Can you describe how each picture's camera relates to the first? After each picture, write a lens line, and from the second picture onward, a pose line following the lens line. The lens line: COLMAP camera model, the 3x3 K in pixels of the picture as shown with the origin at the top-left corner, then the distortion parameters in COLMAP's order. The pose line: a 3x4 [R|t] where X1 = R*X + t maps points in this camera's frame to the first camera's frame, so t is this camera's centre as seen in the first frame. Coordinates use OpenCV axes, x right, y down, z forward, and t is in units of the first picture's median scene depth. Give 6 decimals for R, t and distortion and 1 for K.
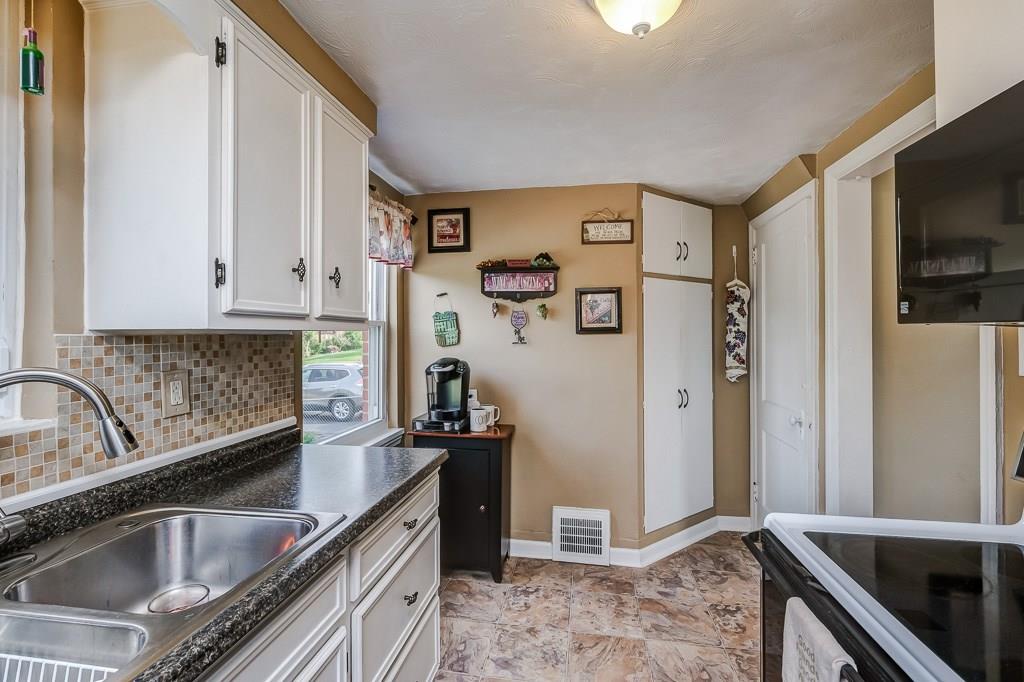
lens RADIAL K [[452.2, 0, 514.0], [0, 452.2, 333.8], [0, 0, 1]] dist [0.000102, 0.000159]
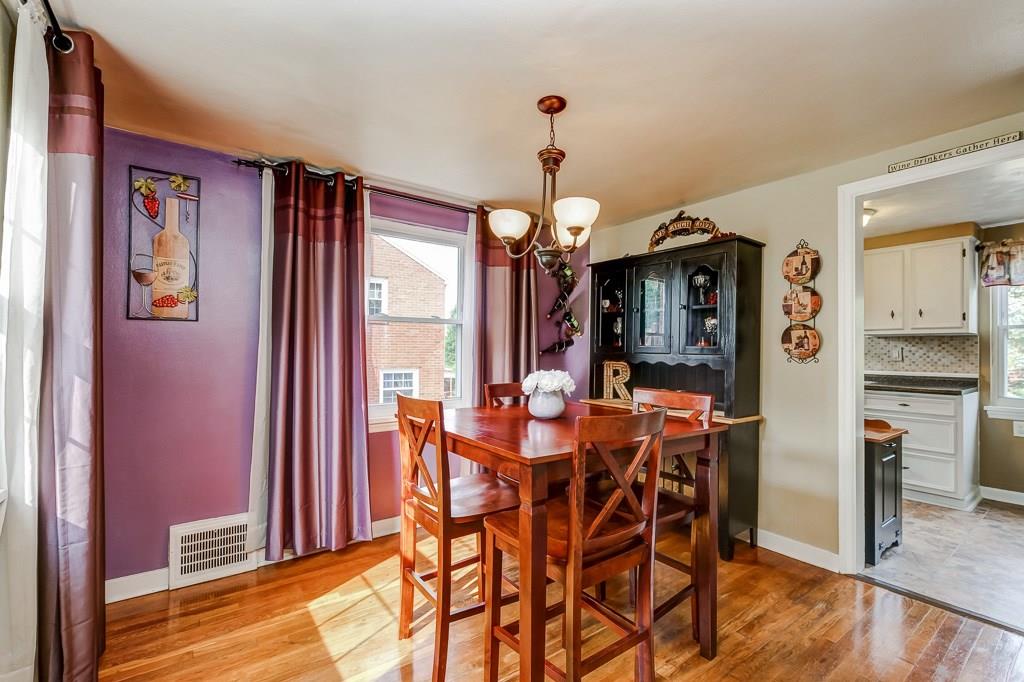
lens RADIAL K [[451.9, 0, 514.5], [0, 451.9, 346.4], [0, 0, 1]] dist [0.002062, 0.000404]
pose [[-0.693762, -0.011465, -0.720113, 3.066483], [-0.005387, 0.999928, -0.010729, 0.108173], [0.720184, -0.003564, -0.693774, 1.113840]]
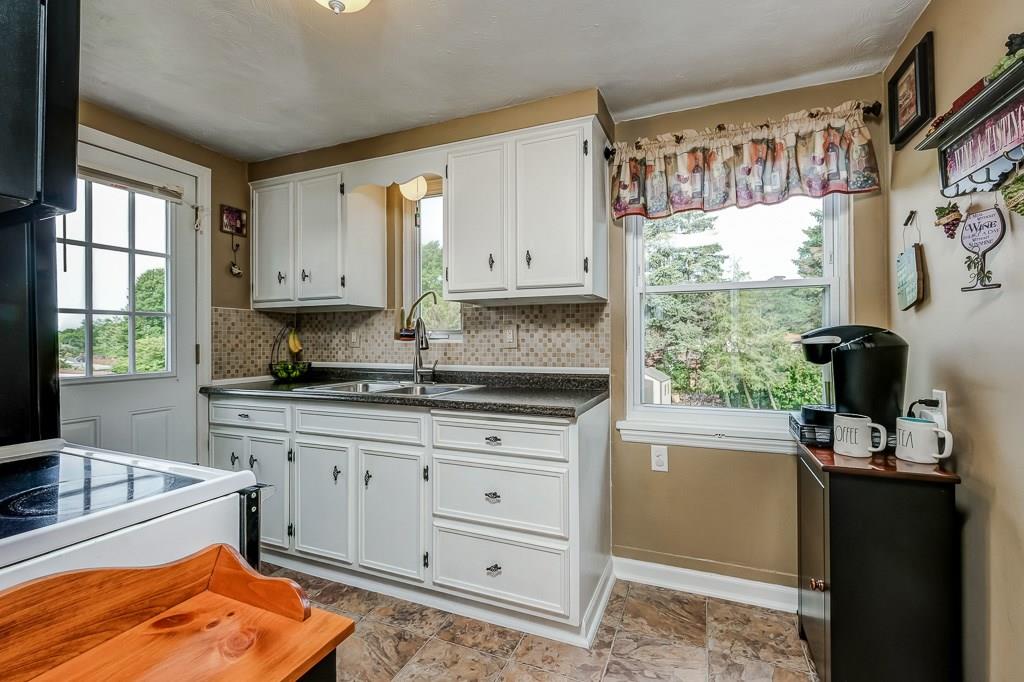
lens RADIAL K [[452.2, 0, 514.0], [0, 452.2, 333.8], [0, 0, 1]] dist [0.000102, 0.000159]
pose [[-0.236507, -0.005190, -0.971616, 0.954701], [0.007057, 0.999950, -0.007059, 0.116212], [0.971604, -0.008526, -0.236458, 1.272380]]
